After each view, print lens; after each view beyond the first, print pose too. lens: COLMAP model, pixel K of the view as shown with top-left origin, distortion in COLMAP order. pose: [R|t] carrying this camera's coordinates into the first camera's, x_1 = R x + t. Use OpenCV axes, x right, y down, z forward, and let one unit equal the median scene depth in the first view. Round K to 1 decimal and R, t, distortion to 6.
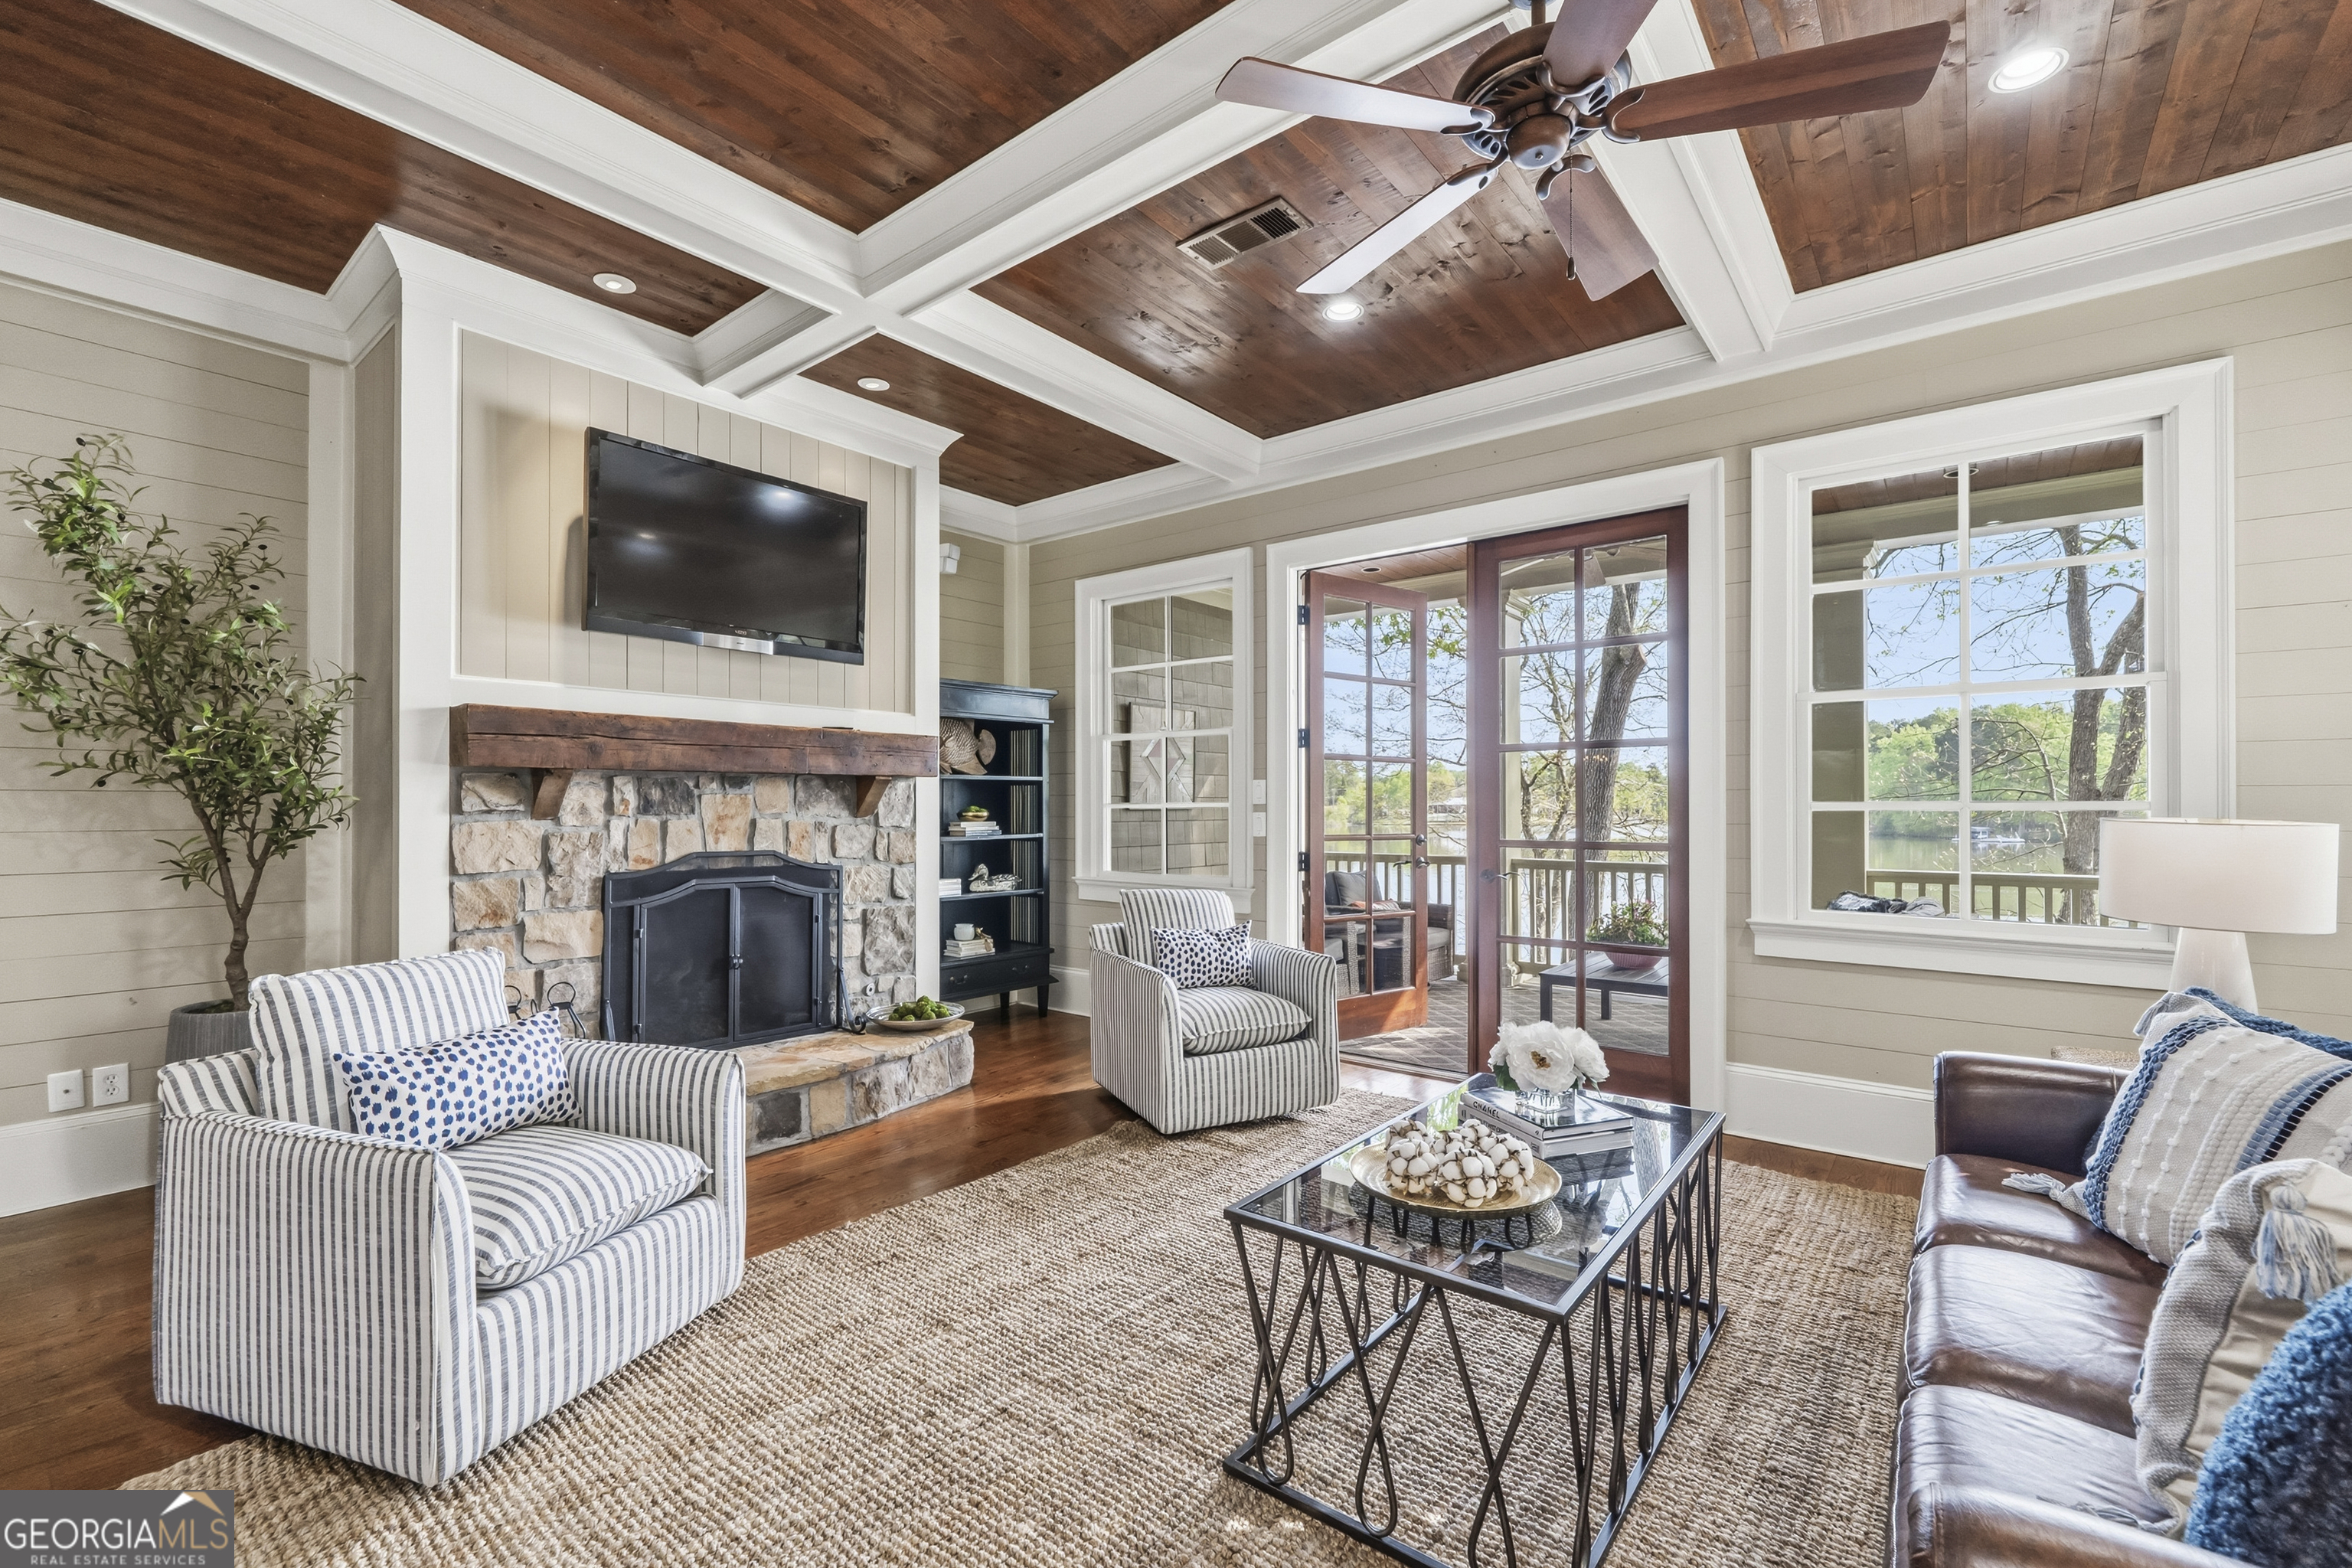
lens RADIAL K [[998.8, 0, 1177.4], [0, 998.8, 799.9], [0, 0, 1]] dist [0.002056, 0.000143]
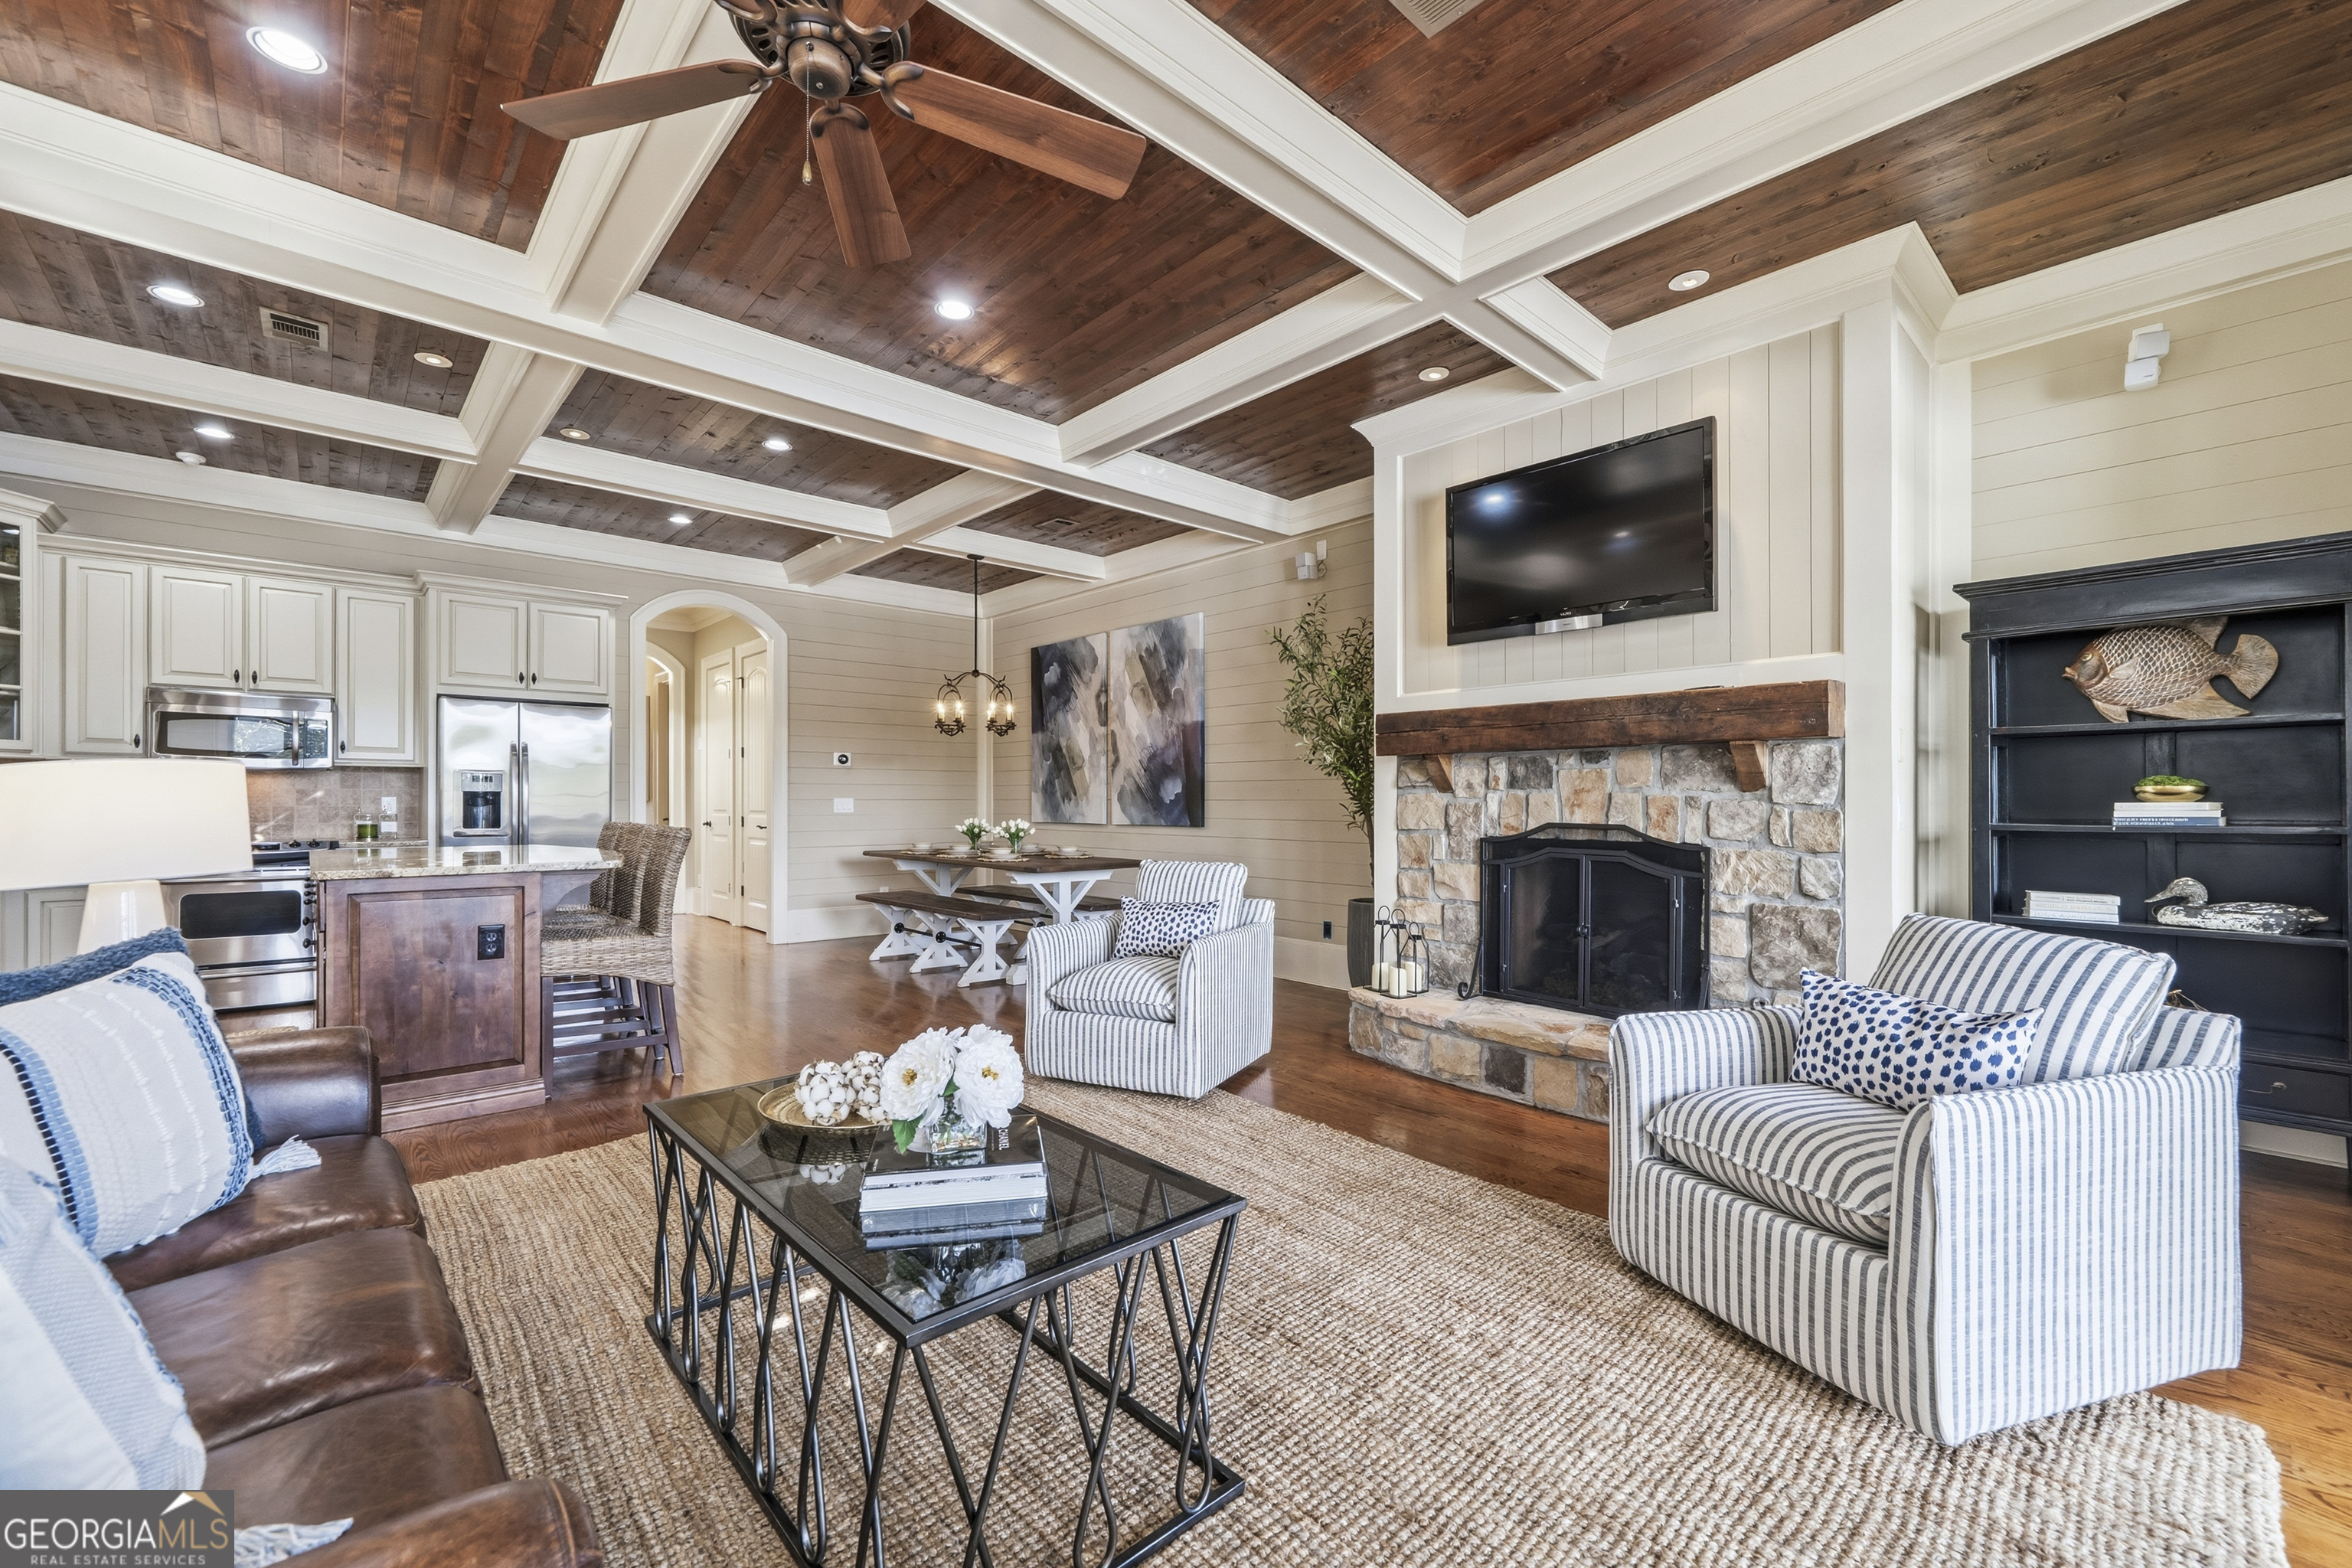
lens RADIAL K [[960.6, 0, 1169.6], [0, 960.6, 799.2], [0, 0, 1]] dist [0.000806, 0.000046]
pose [[-0.157281, -0.002493, -0.987551, 0.618935], [0.004892, 0.999983, -0.003303, 0.027500], [0.987542, -0.005350, -0.157266, 0.747886]]
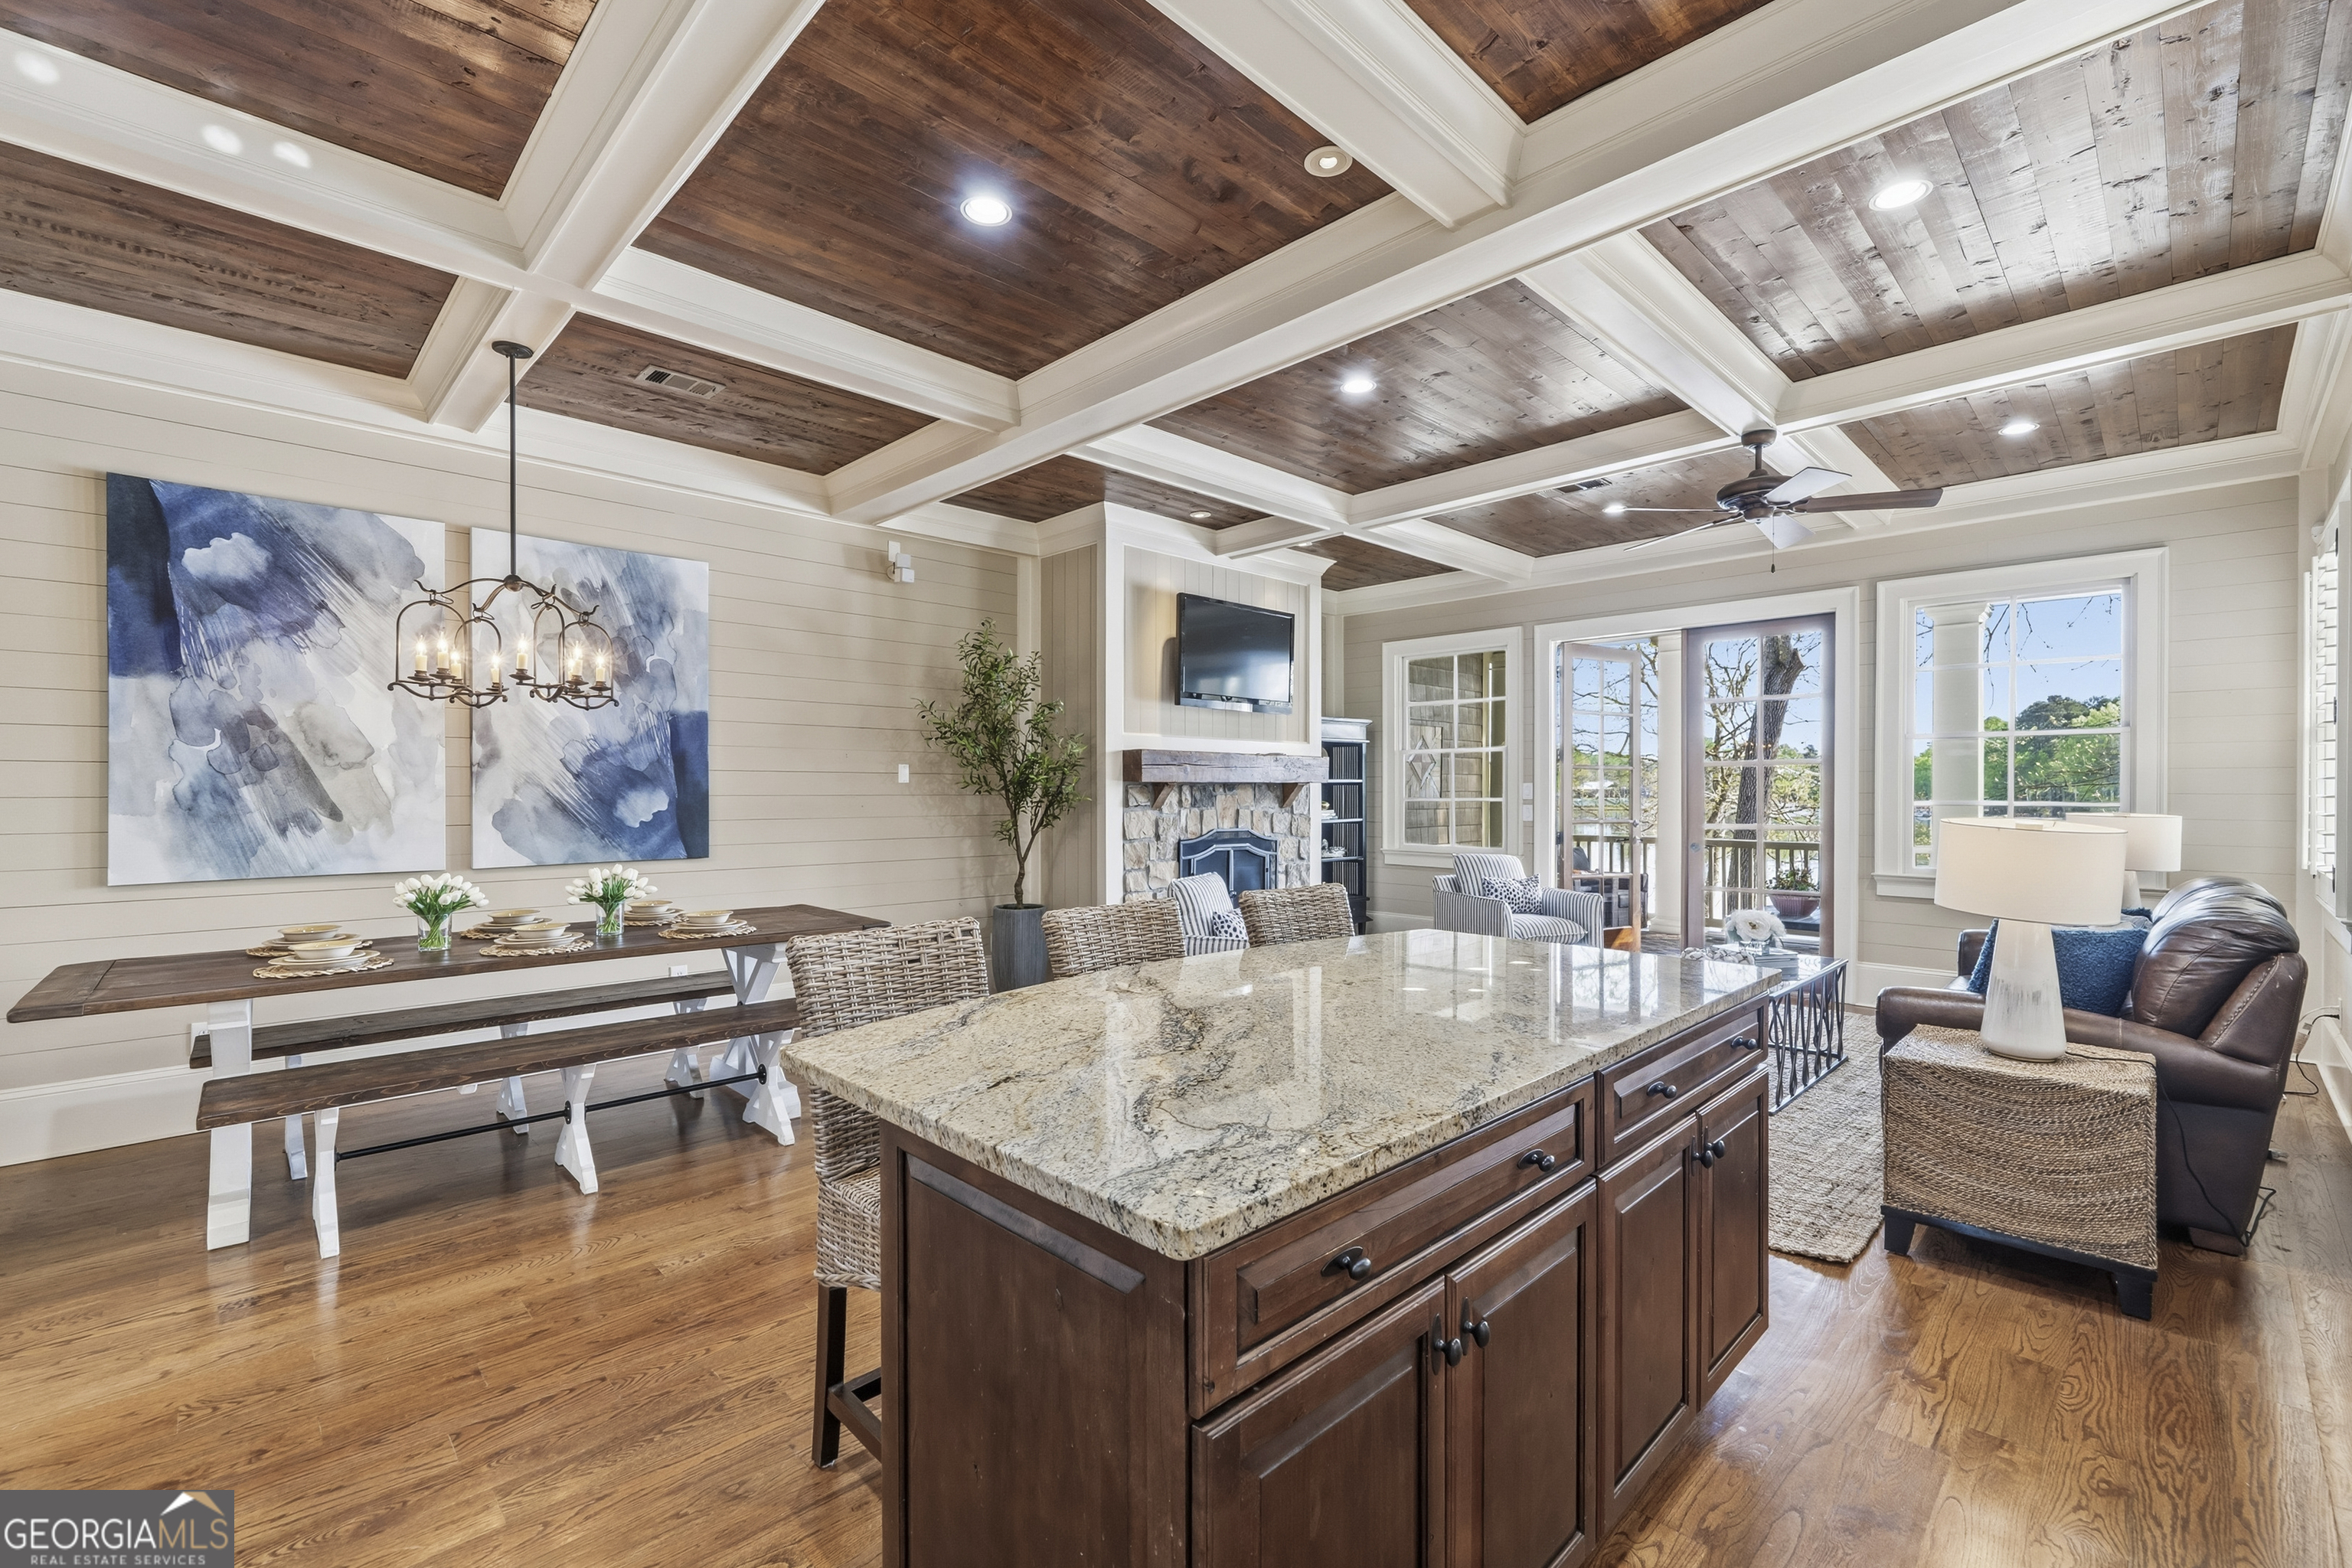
lens RADIAL K [[998.8, 0, 1177.4], [0, 998.8, 799.9], [0, 0, 1]] dist [0.002056, 0.000143]
pose [[0.992826, 0.000723, -0.119562, -0.338327], [0.001083, 0.999886, 0.015041, -0.023170], [0.119560, -0.015063, 0.992713, -0.708264]]
